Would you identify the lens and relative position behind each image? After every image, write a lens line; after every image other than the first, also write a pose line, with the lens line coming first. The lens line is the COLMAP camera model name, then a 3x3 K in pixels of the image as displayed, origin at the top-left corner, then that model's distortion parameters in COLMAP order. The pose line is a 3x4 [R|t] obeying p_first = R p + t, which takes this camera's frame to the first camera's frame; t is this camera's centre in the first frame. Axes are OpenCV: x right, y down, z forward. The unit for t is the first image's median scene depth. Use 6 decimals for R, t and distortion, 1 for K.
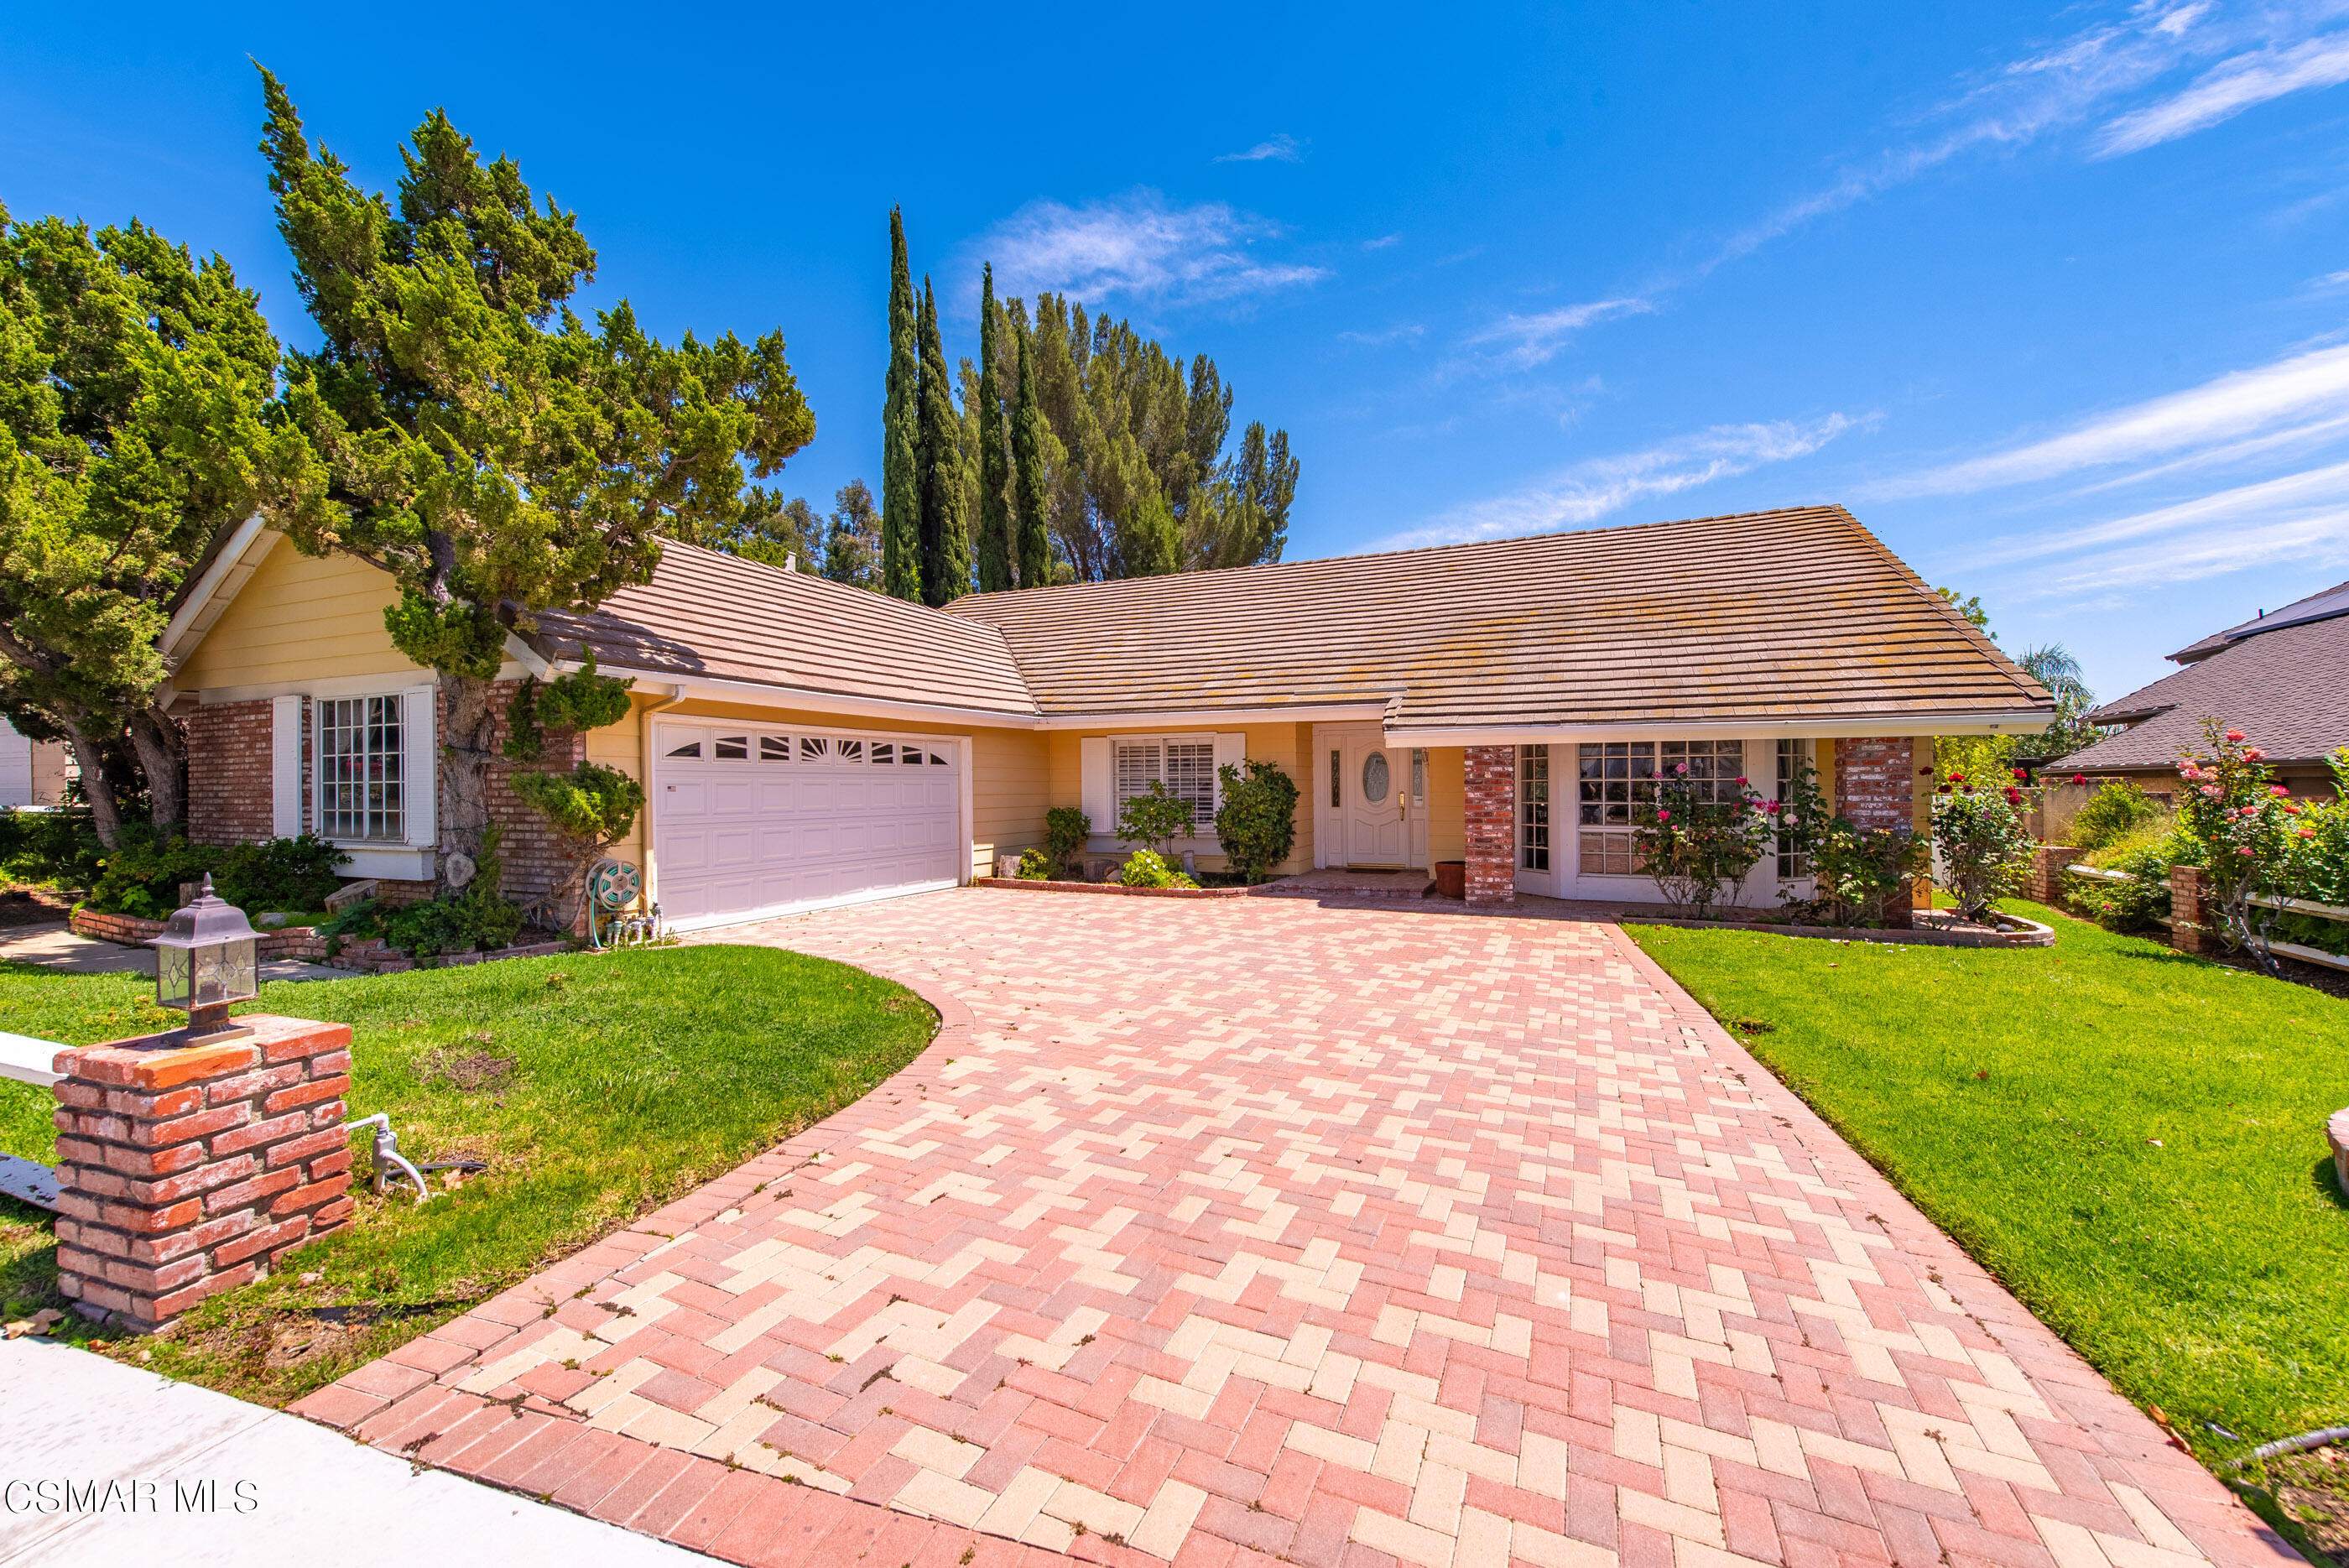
lens RADIAL K [[938.6, 0, 1174.5], [0, 938.6, 784.0], [0, 0, 1]] dist [0.007891, -0.000745]
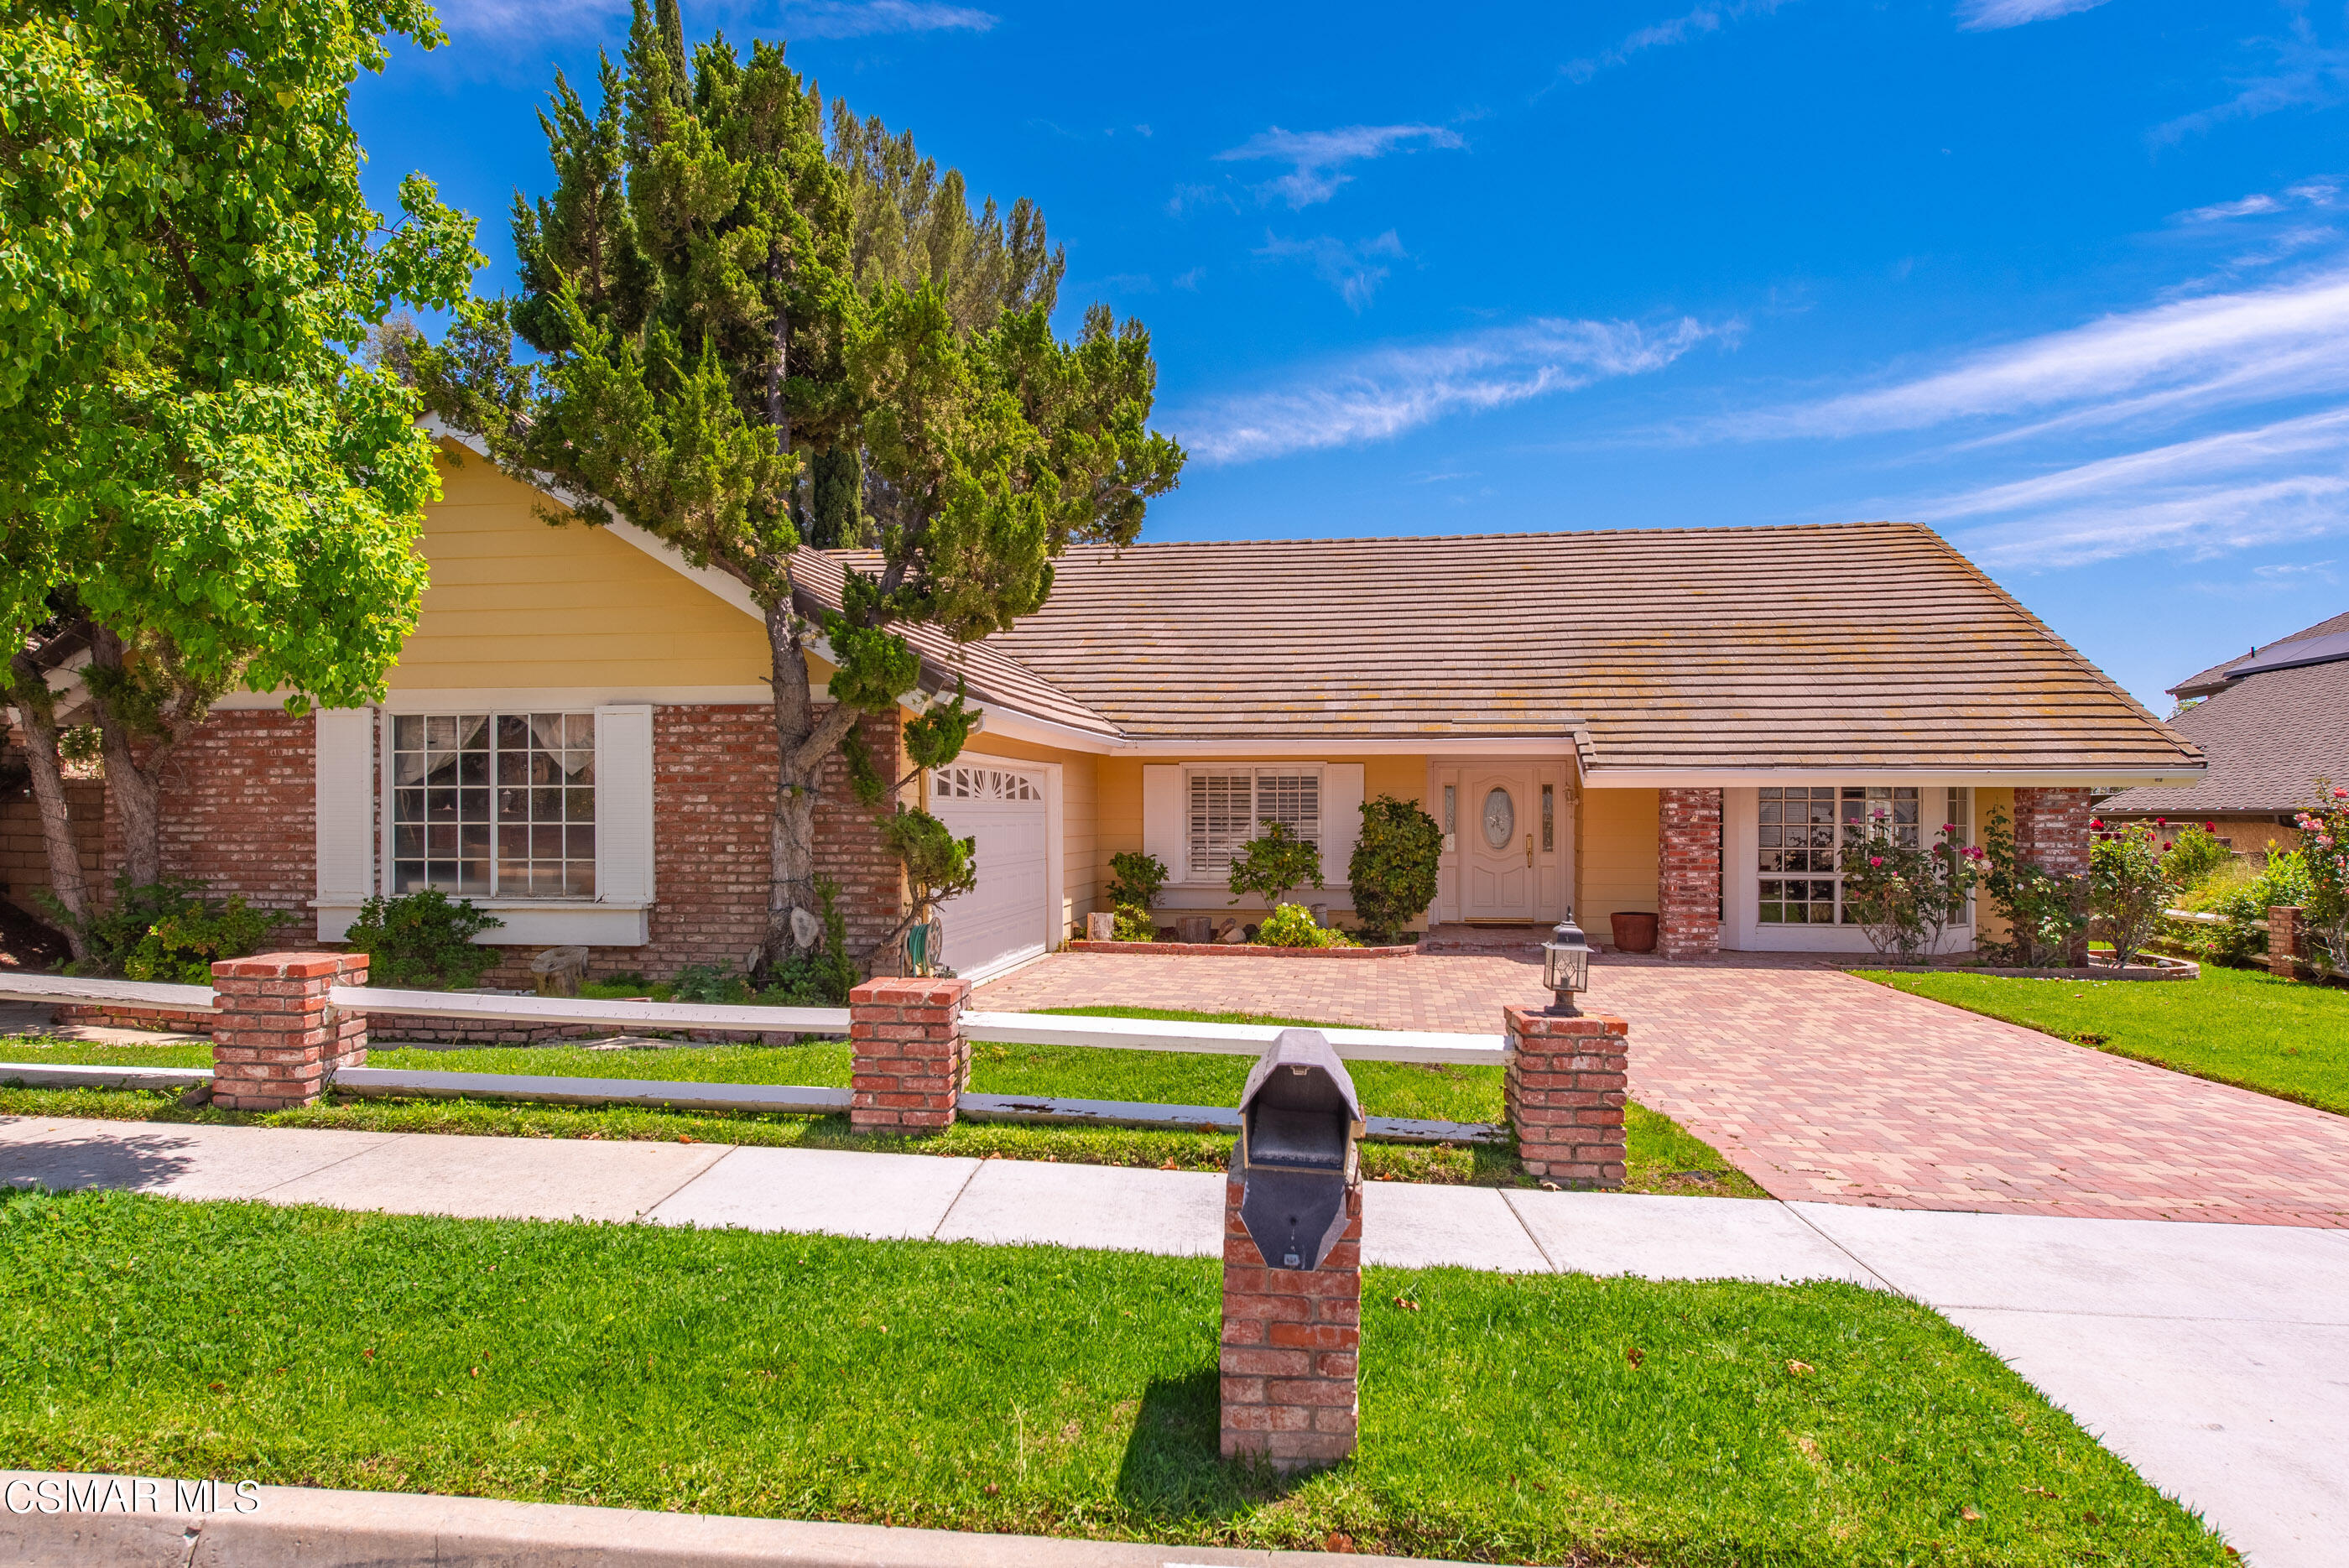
lens RADIAL K [[1465.1, 0, 1174.5], [0, 1465.1, 784.0], [0, 0, 1]] dist [0.022243, -0.003058]
pose [[0.962121, 0.011627, 0.272376, -0.460321], [-0.006552, 0.999788, -0.019536, -0.009990], [-0.272546, 0.017012, 0.961992, -0.225057]]
